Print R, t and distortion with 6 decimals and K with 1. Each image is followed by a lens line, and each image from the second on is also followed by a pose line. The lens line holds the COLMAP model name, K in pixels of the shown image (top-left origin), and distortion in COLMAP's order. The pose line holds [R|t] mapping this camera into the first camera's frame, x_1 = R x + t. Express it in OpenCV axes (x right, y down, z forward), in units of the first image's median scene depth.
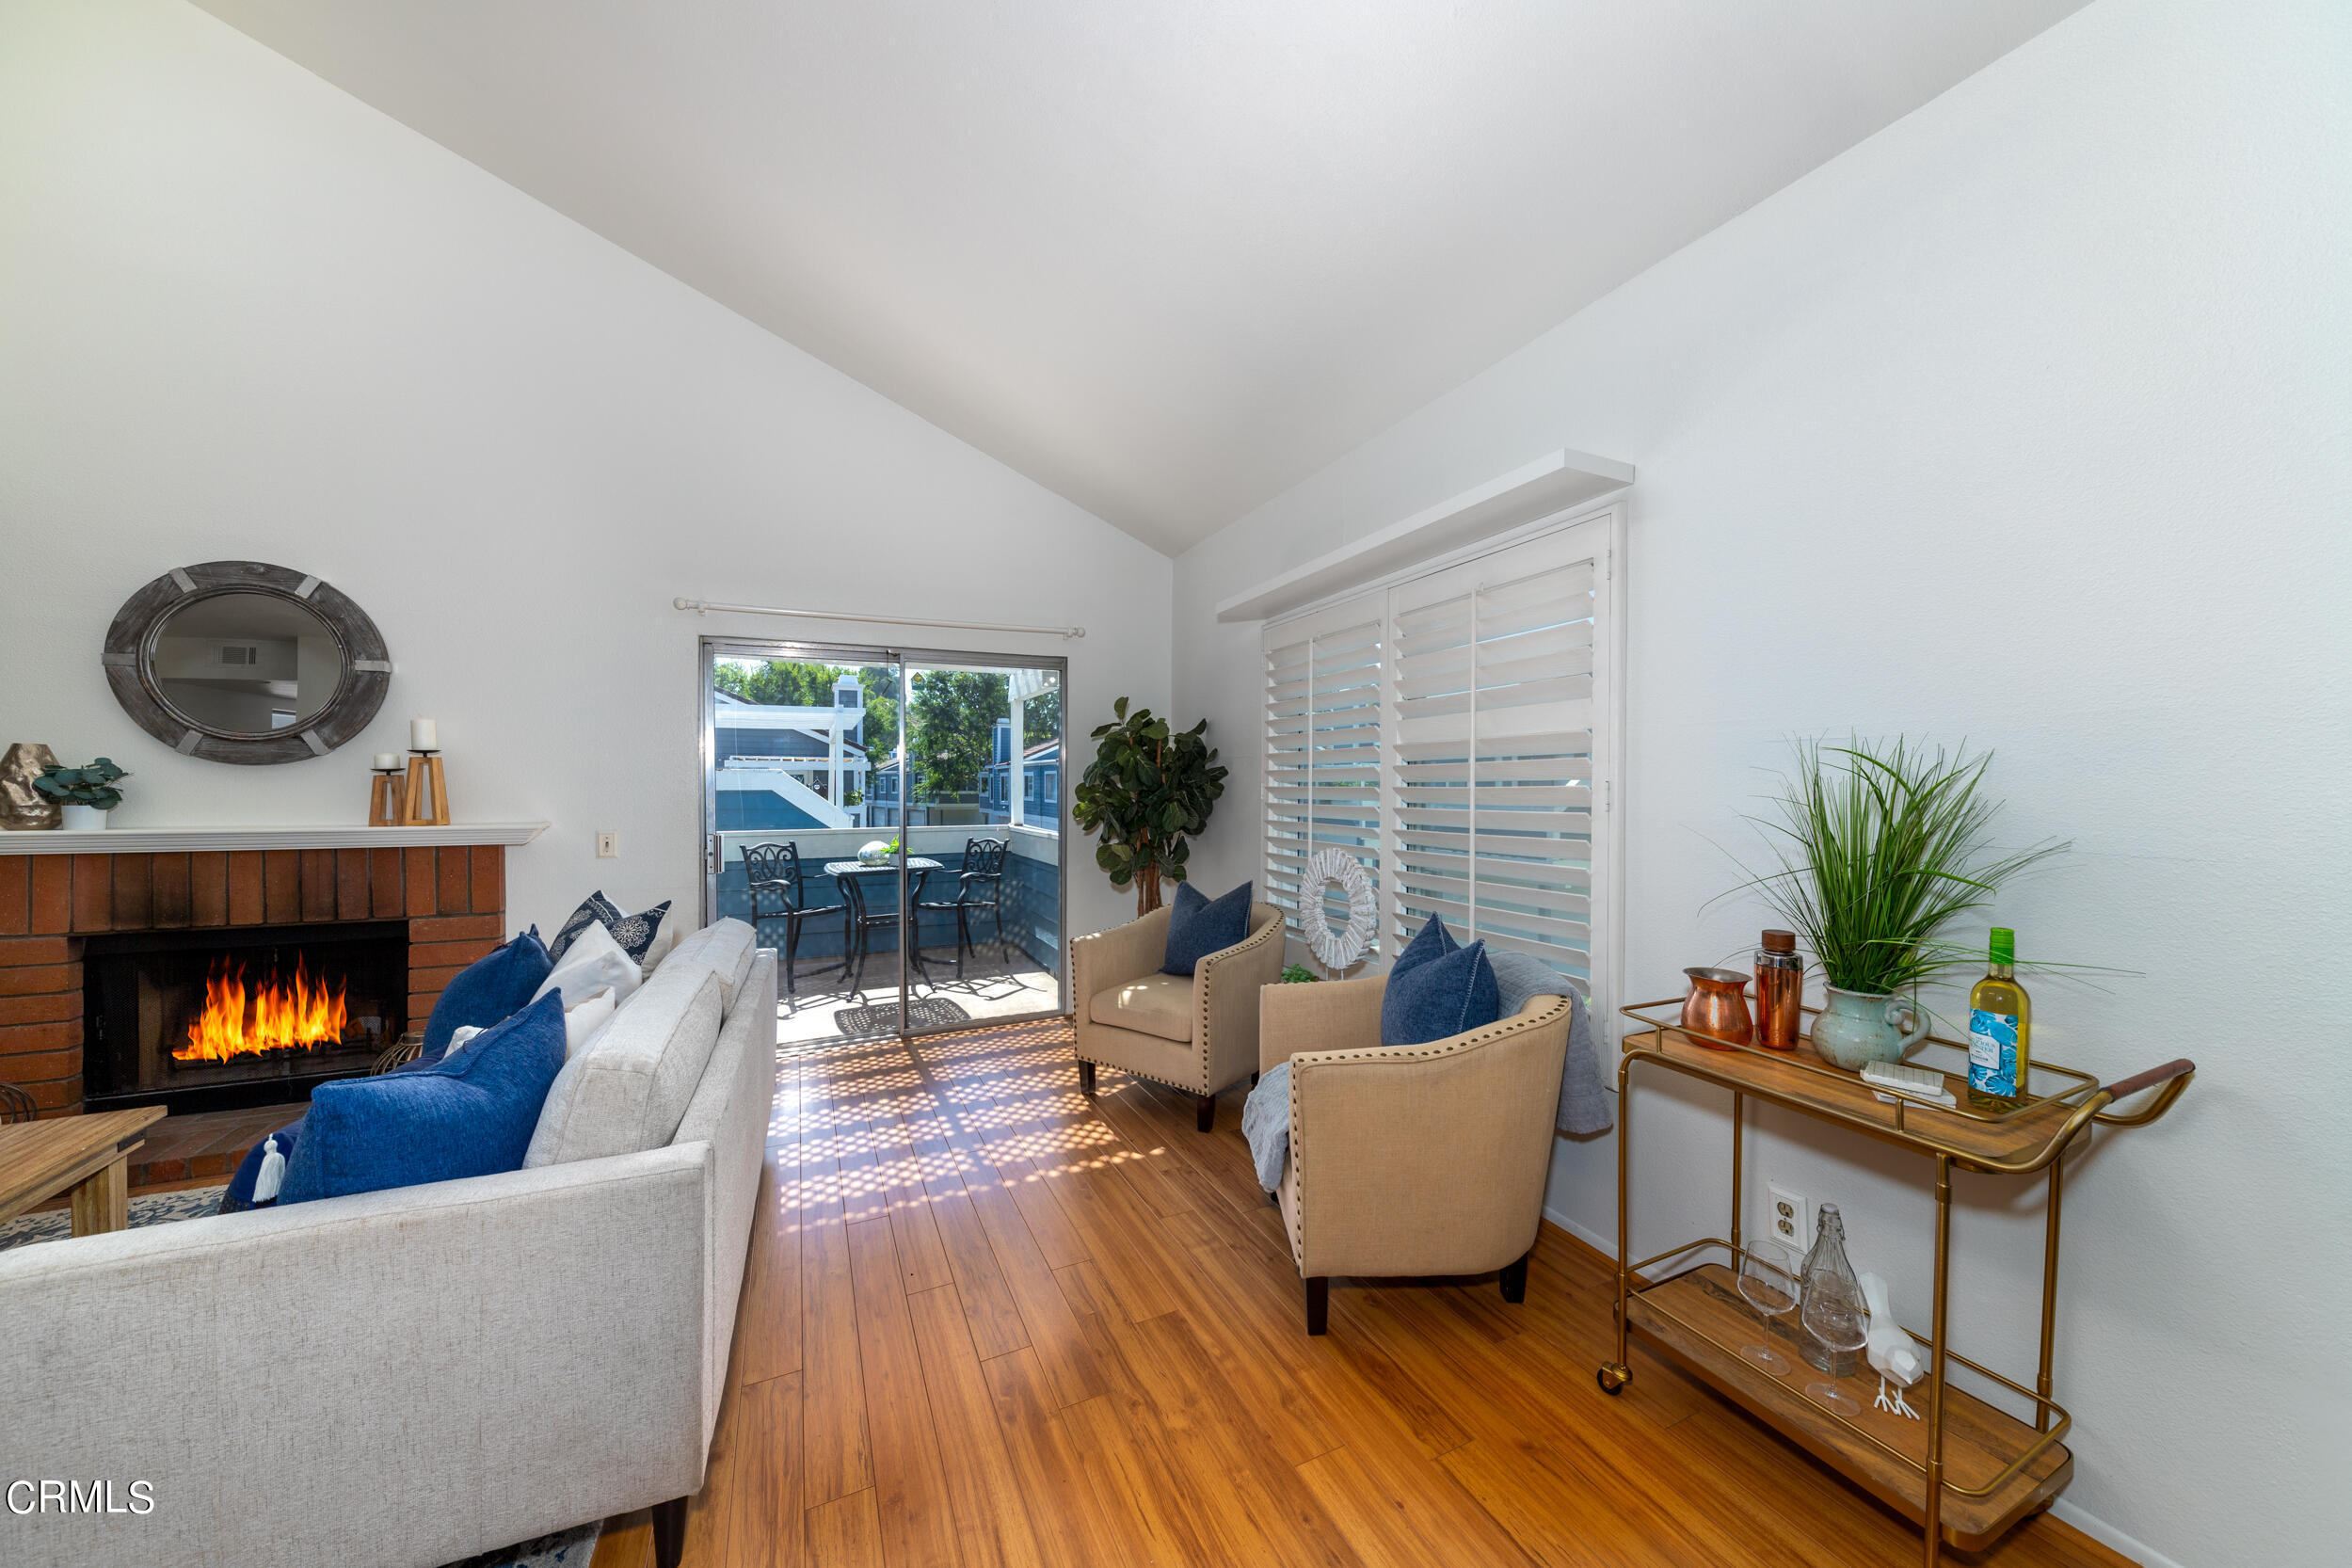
lens RADIAL K [[812.6, 0, 1174.8], [0, 812.6, 803.5], [0, 0, 1]] dist [-0.003118, -0.000289]
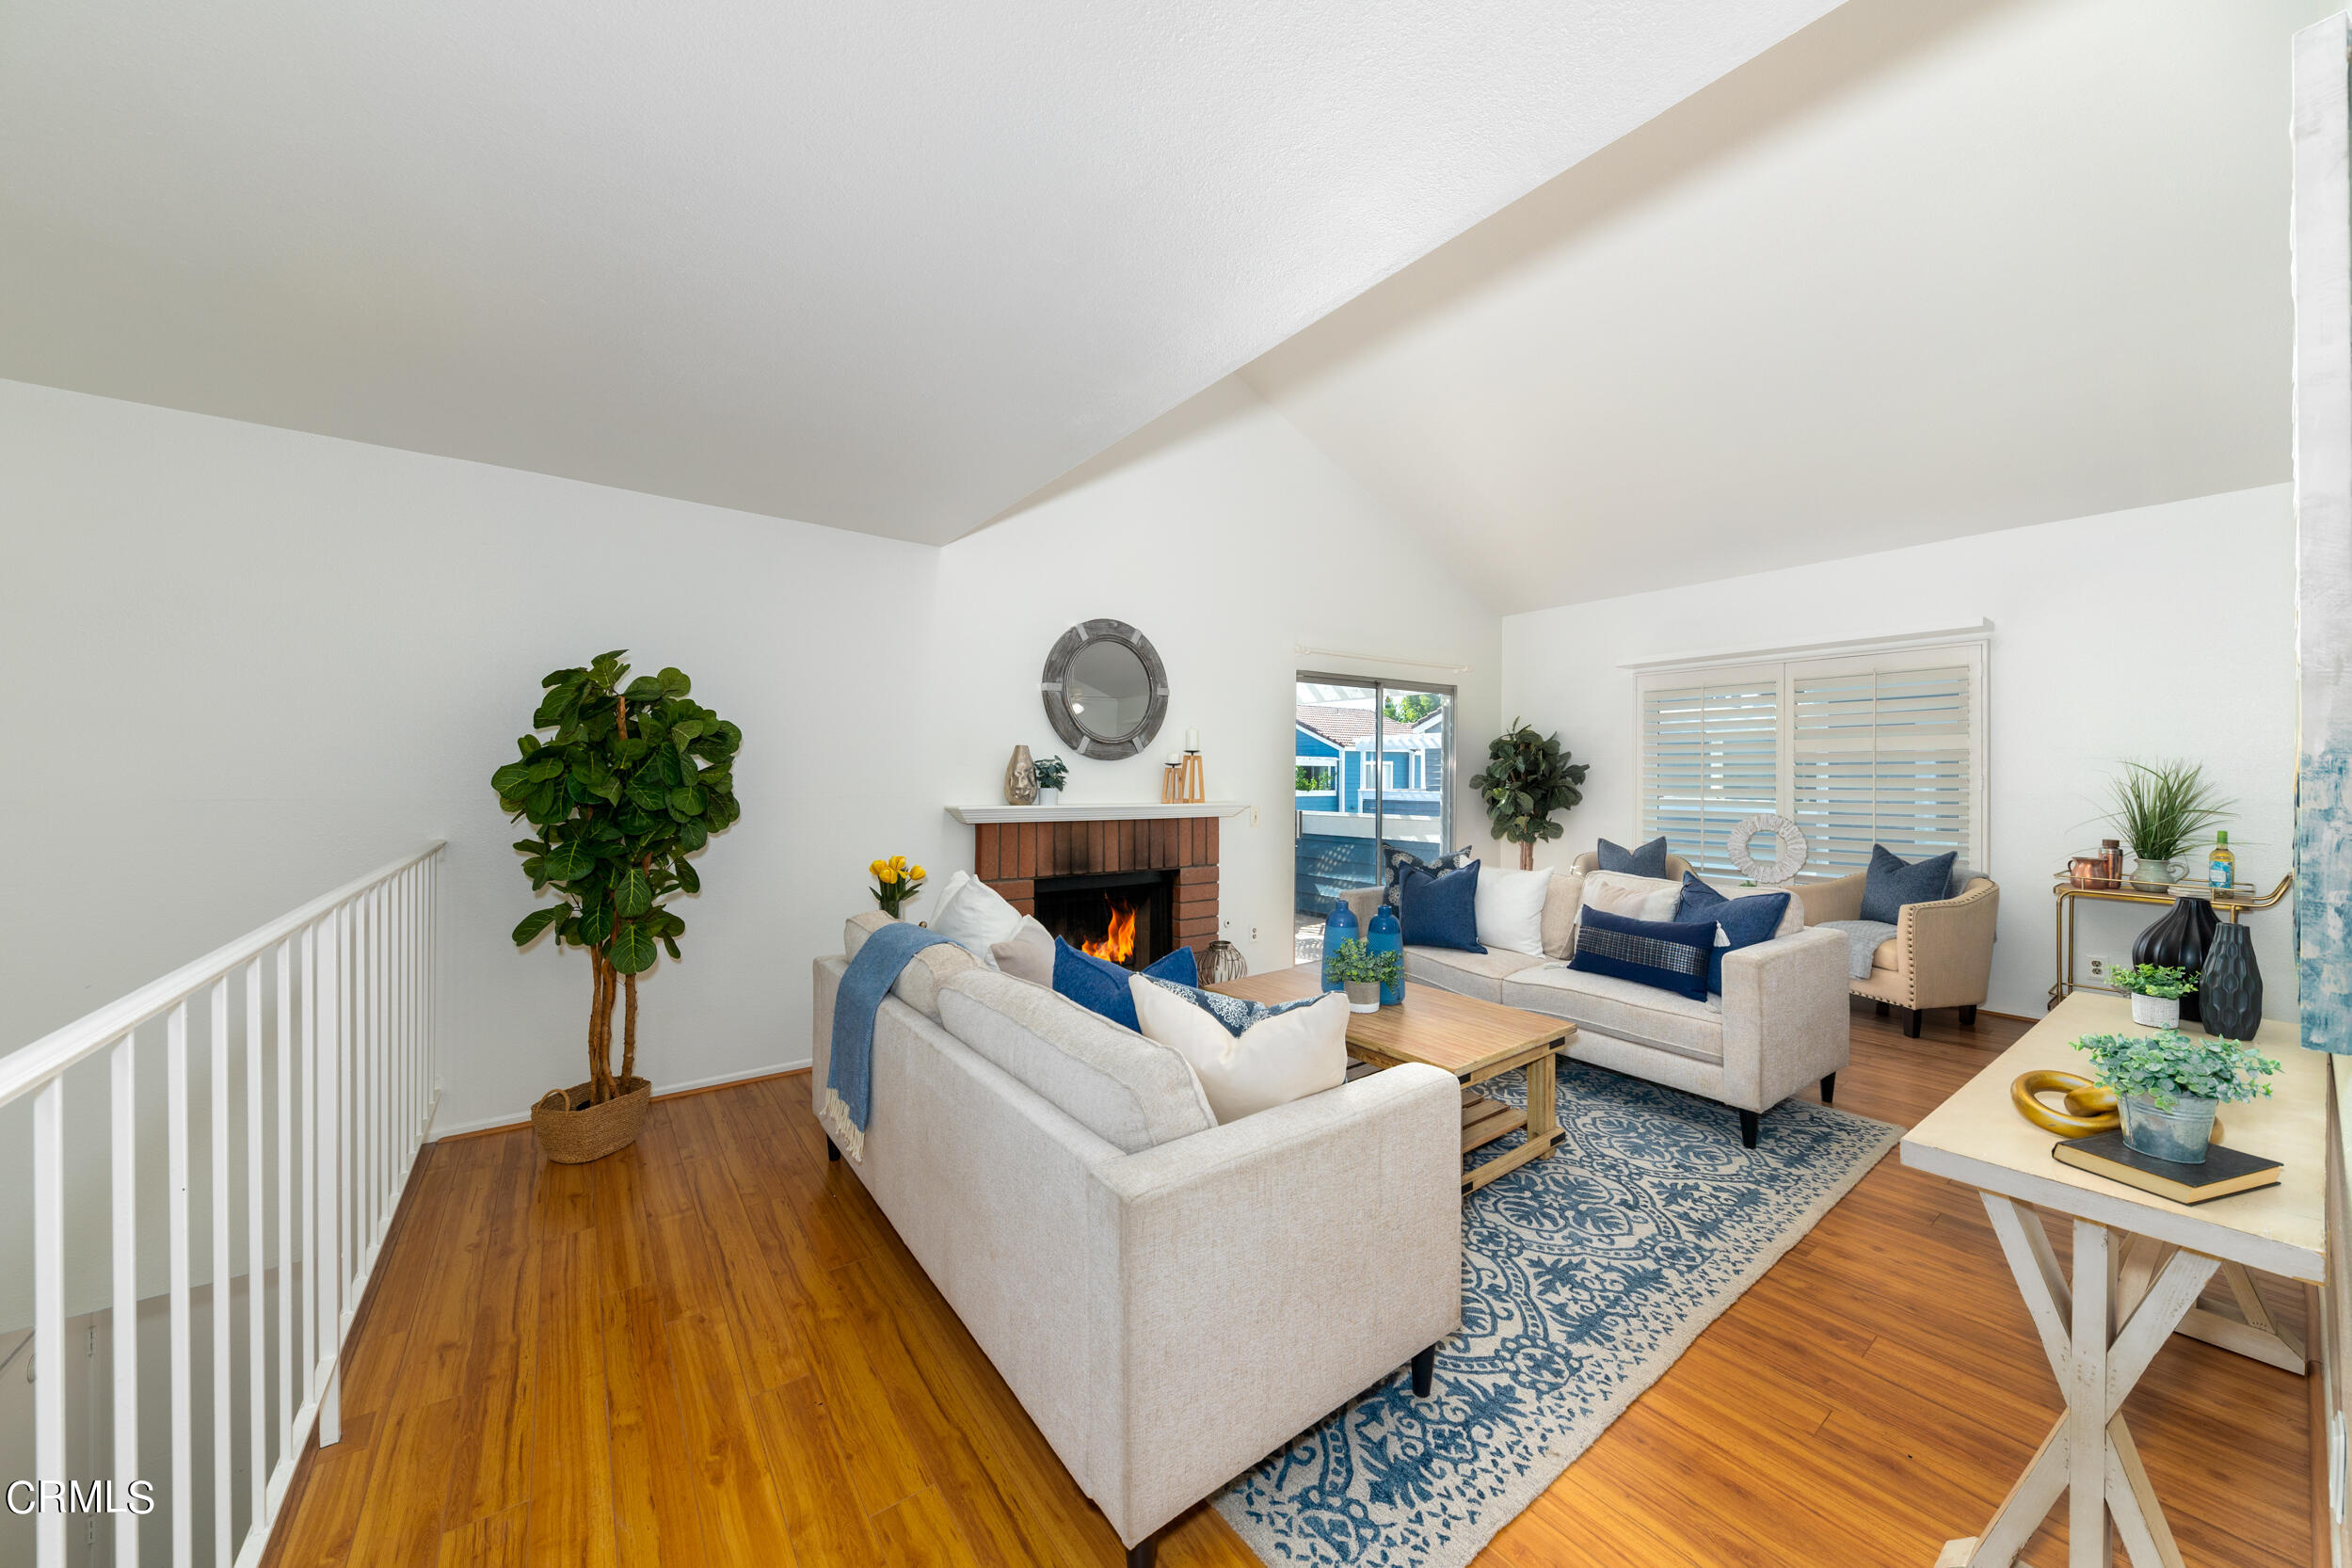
lens RADIAL K [[812.6, 0, 1172.8], [0, 812.6, 779.8], [0, 0, 1]] dist [-0.003118, -0.000289]
pose [[0.981184, 0.002795, 0.193054, -1.334317], [0.000524, 0.999853, -0.017138, 0.012365], [-0.193074, 0.016916, 0.981038, -0.443417]]
